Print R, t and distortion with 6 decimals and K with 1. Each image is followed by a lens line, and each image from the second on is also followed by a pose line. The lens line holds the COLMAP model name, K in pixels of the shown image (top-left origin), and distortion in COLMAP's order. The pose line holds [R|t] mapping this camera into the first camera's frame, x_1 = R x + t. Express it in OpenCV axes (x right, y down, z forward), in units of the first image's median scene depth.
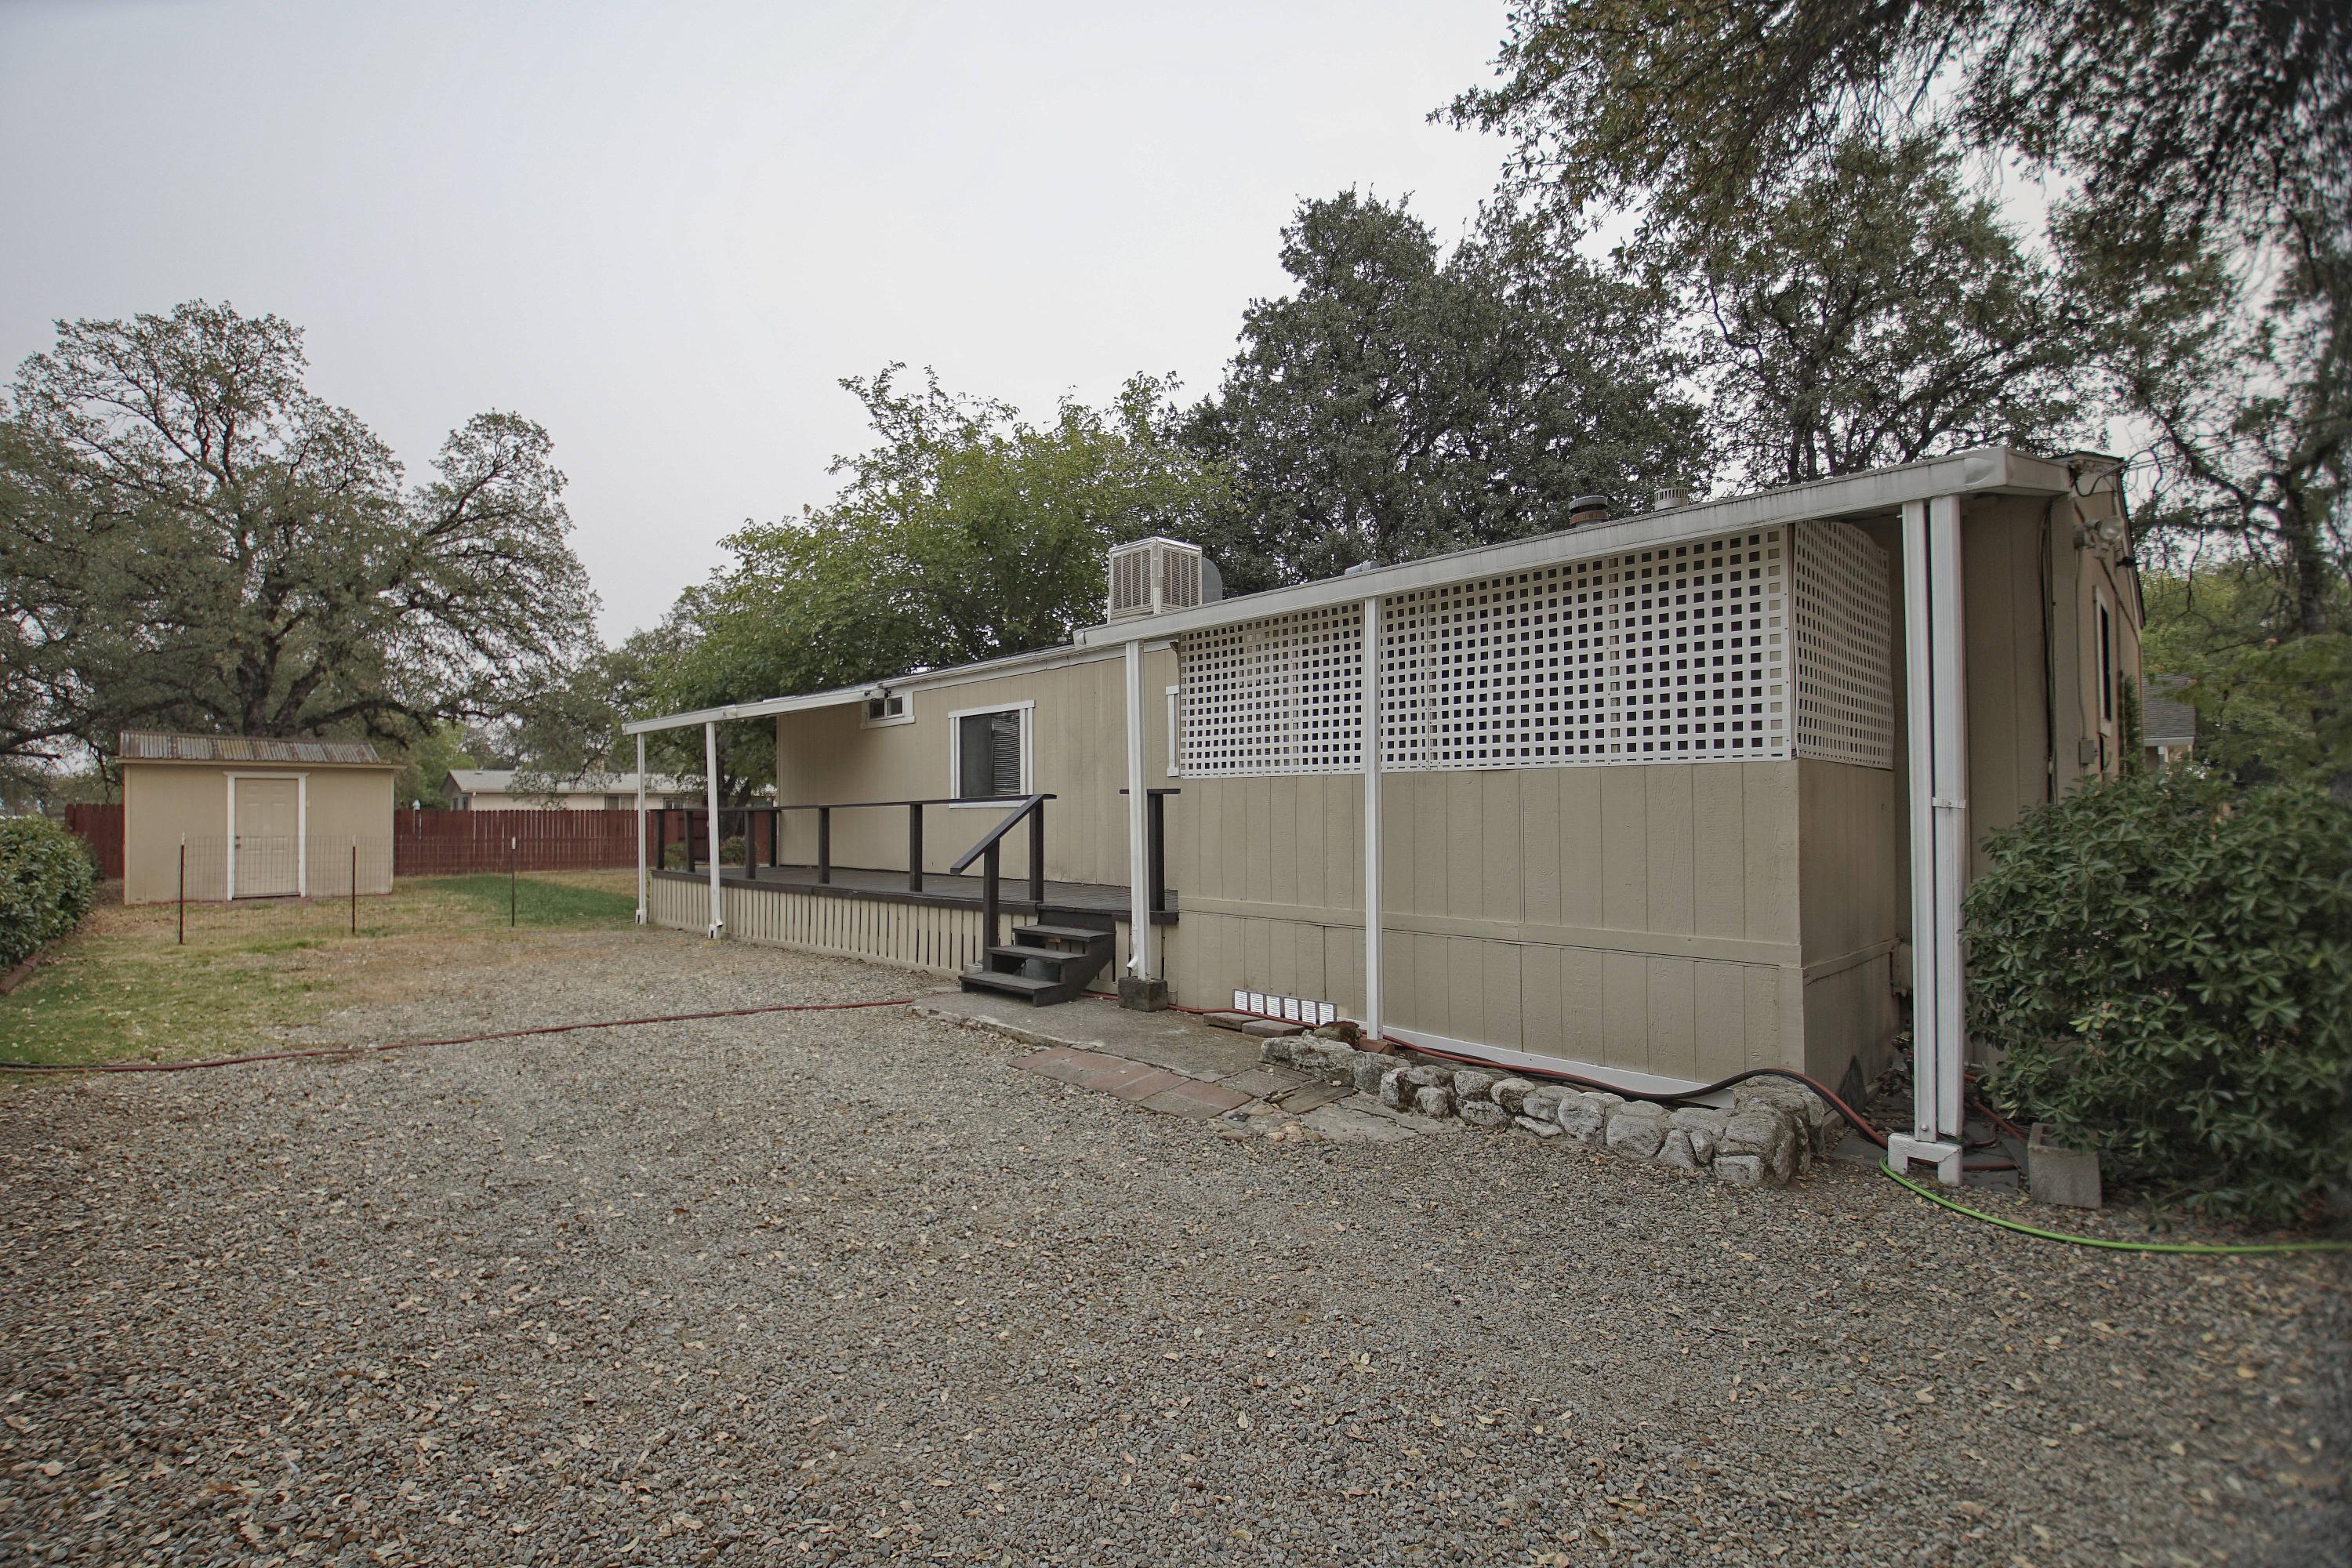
lens RADIAL K [[1104.0, 0, 1176.0], [0, 1104.0, 784.0], [0, 0, 1]] dist [0.017392, -0.026449]
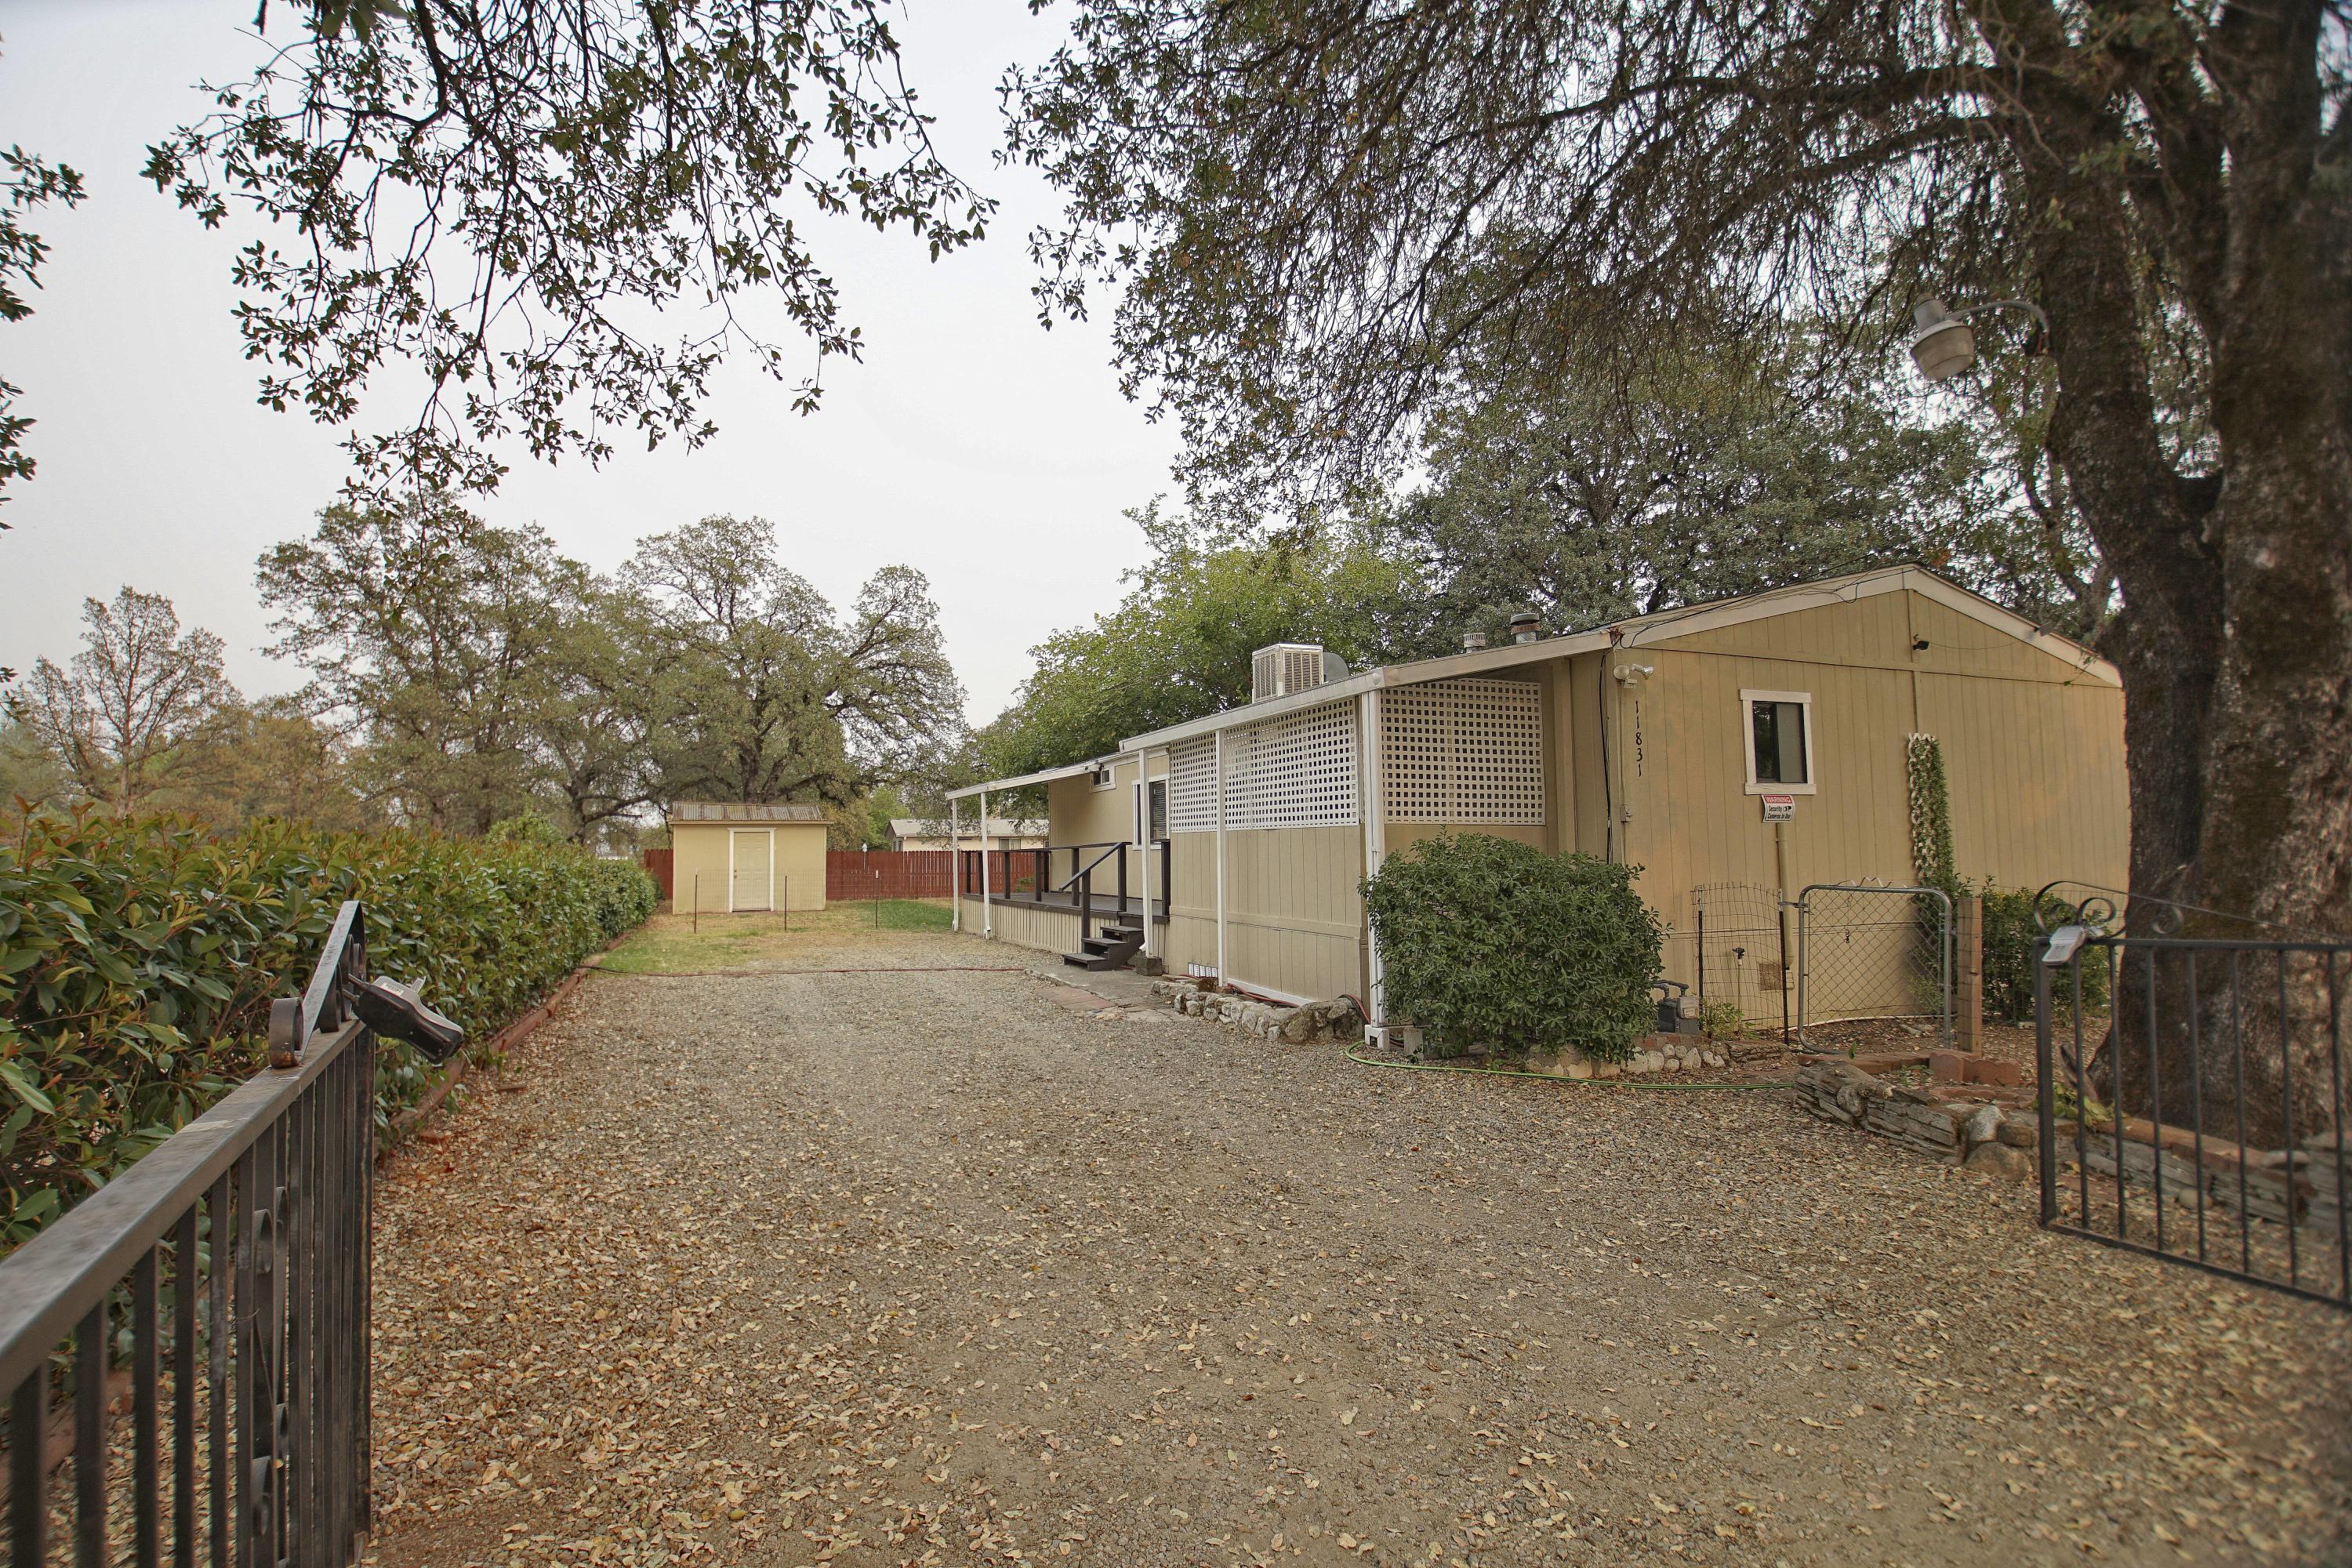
lens RADIAL K [[1104.0, 0, 1176.0], [0, 1104.0, 784.0], [0, 0, 1]] dist [0.017392, -0.026449]
pose [[0.937850, -0.027897, -0.345918, 0.213233], [0.016952, 0.999256, -0.034629, -0.007443], [0.346627, 0.026613, 0.937625, -0.190415]]
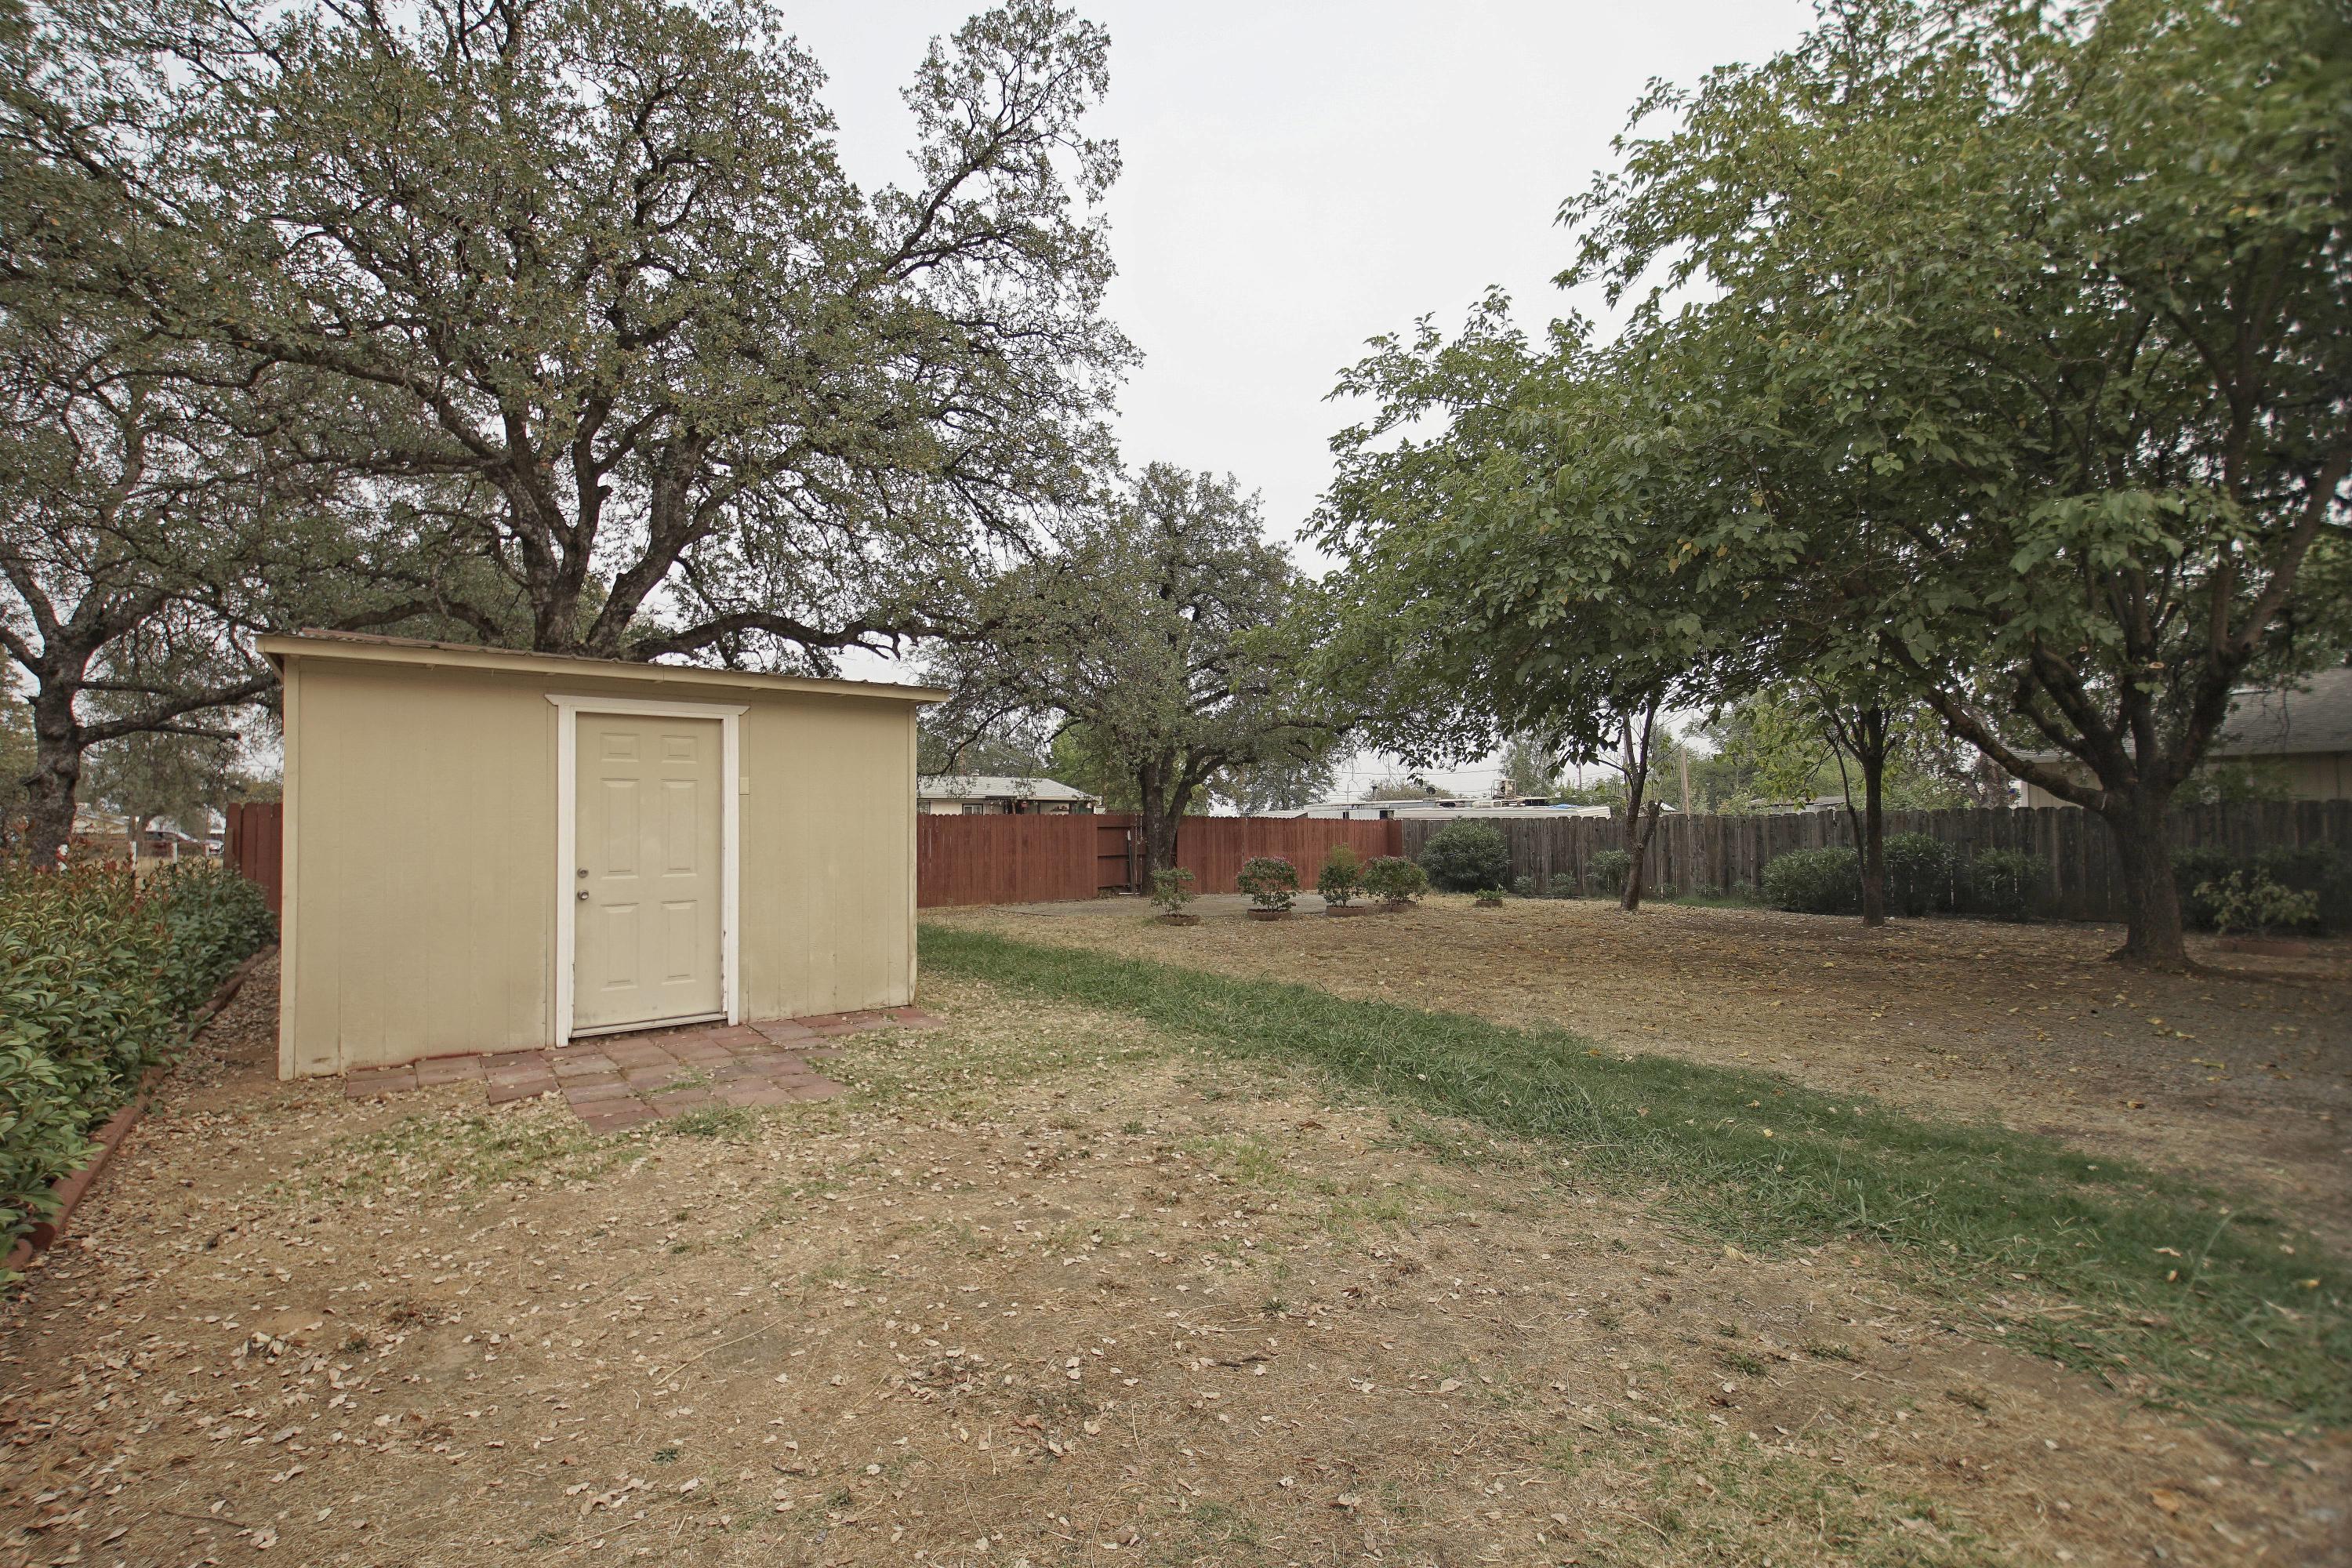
lens RADIAL K [[1025.9, 0, 1122.9], [0, 1025.9, 778.8], [0, 0, 1]] dist [0.071004, -0.044393]
pose [[0.991849, -0.003370, -0.127378, -0.495810], [0.001980, 0.999937, -0.011040, 0.016719], [0.127407, 0.010698, 0.991793, 0.534731]]
